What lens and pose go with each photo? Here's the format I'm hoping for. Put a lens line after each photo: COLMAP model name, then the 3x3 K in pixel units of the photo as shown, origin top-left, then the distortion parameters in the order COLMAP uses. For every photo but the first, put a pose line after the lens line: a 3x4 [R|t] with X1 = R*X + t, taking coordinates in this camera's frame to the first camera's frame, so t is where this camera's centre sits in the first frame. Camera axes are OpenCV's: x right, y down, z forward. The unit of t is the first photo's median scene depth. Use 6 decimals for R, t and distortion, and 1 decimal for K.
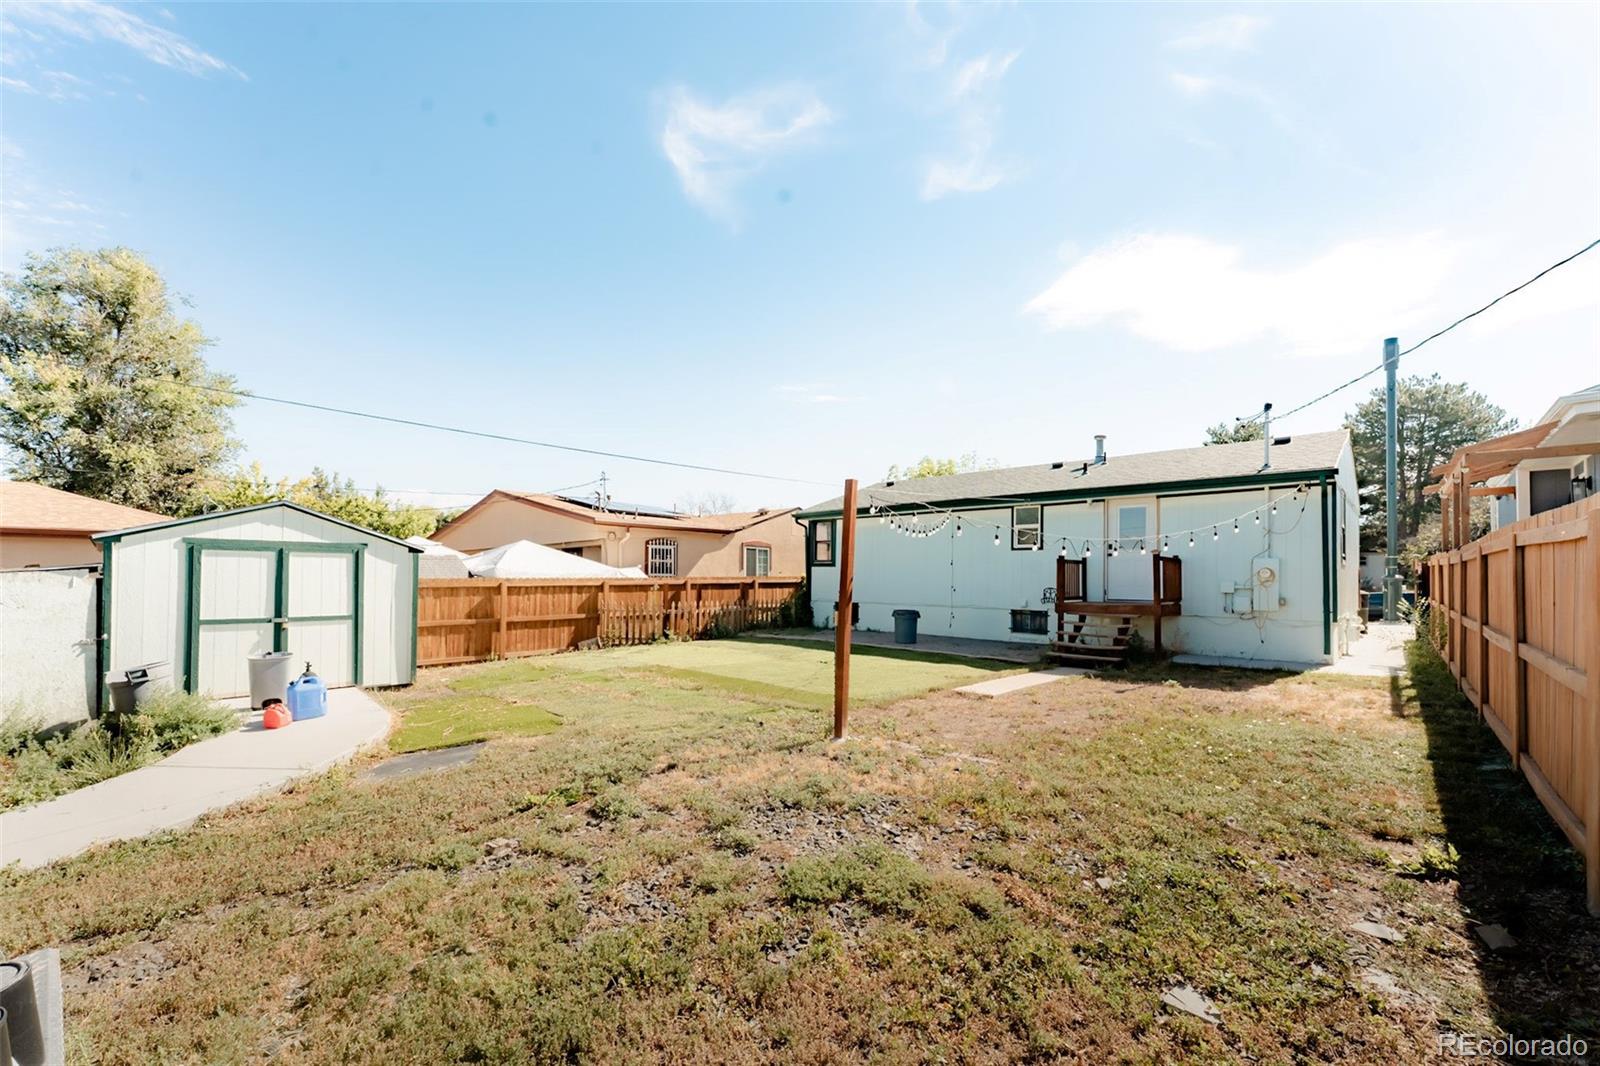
lens RADIAL K [[672.8, 0, 791.5], [0, 672.8, 584.0], [0, 0, 1]] dist [-0.000757, -0.001063]
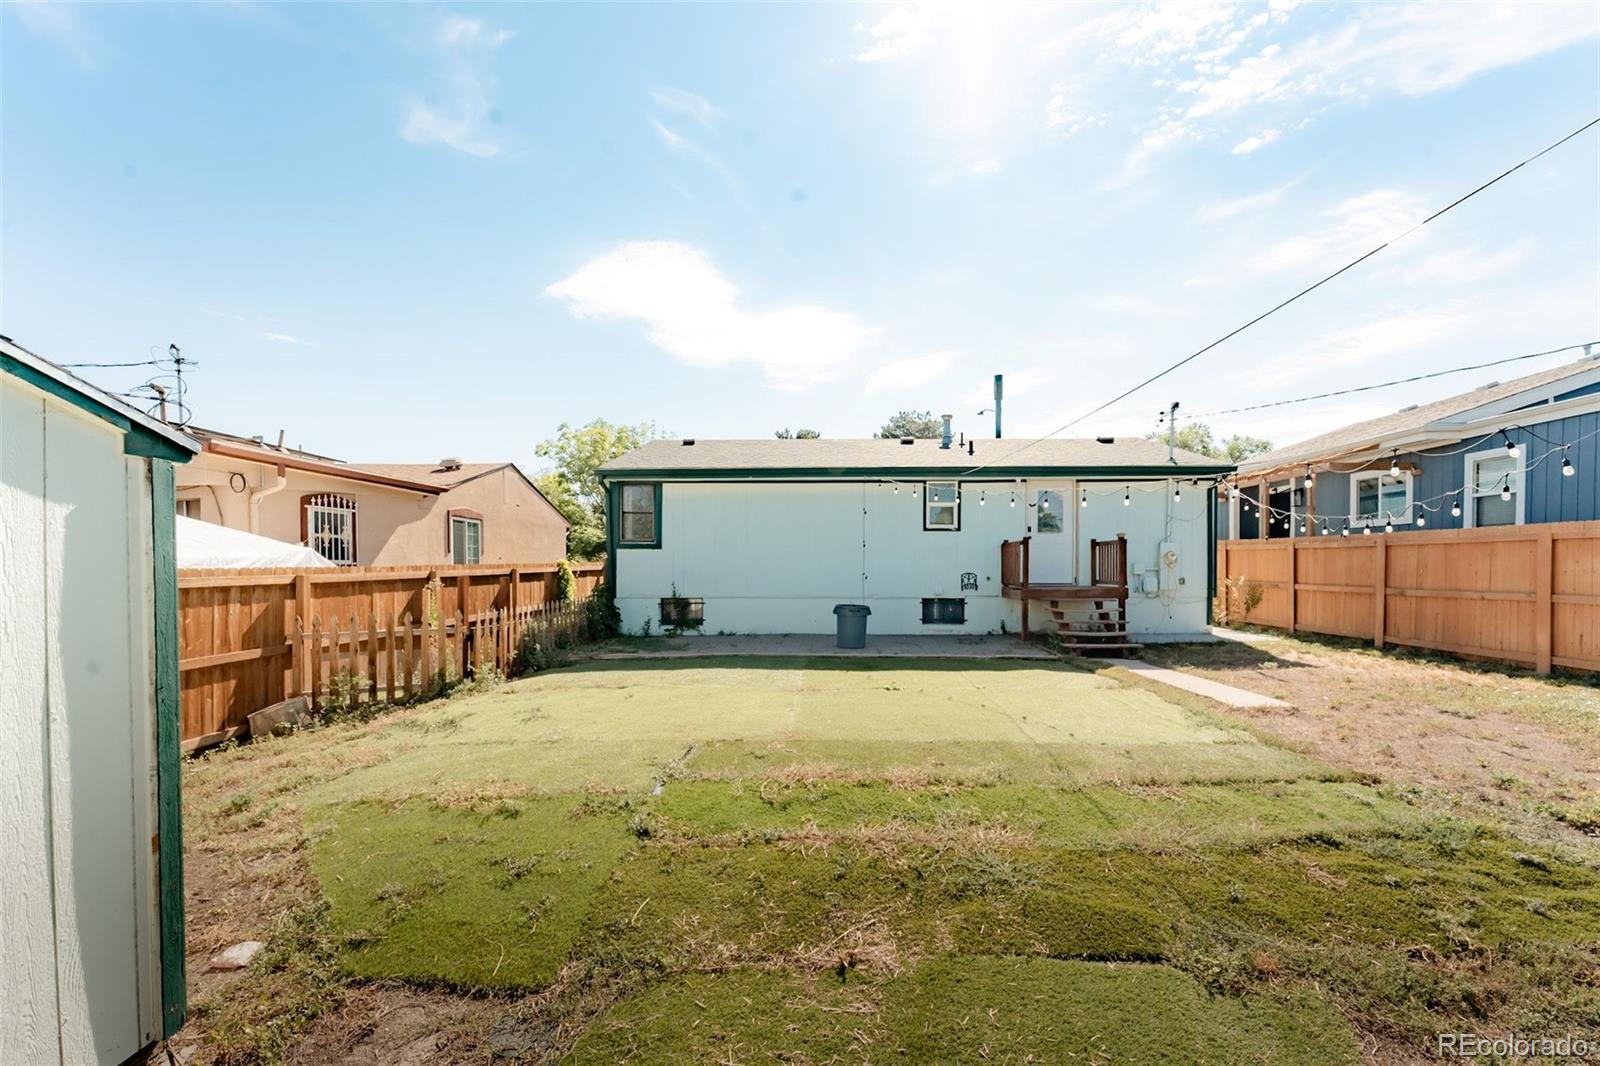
lens RADIAL K [[661.5, 0, 828.9], [0, 661.5, 571.8], [0, 0, 1]] dist [-0.002215, -0.000260]
pose [[0.737830, -0.015847, 0.674801, -0.345069], [0.013819, 0.999869, 0.008371, -0.005592], [-0.674845, 0.003149, 0.737953, 0.445129]]
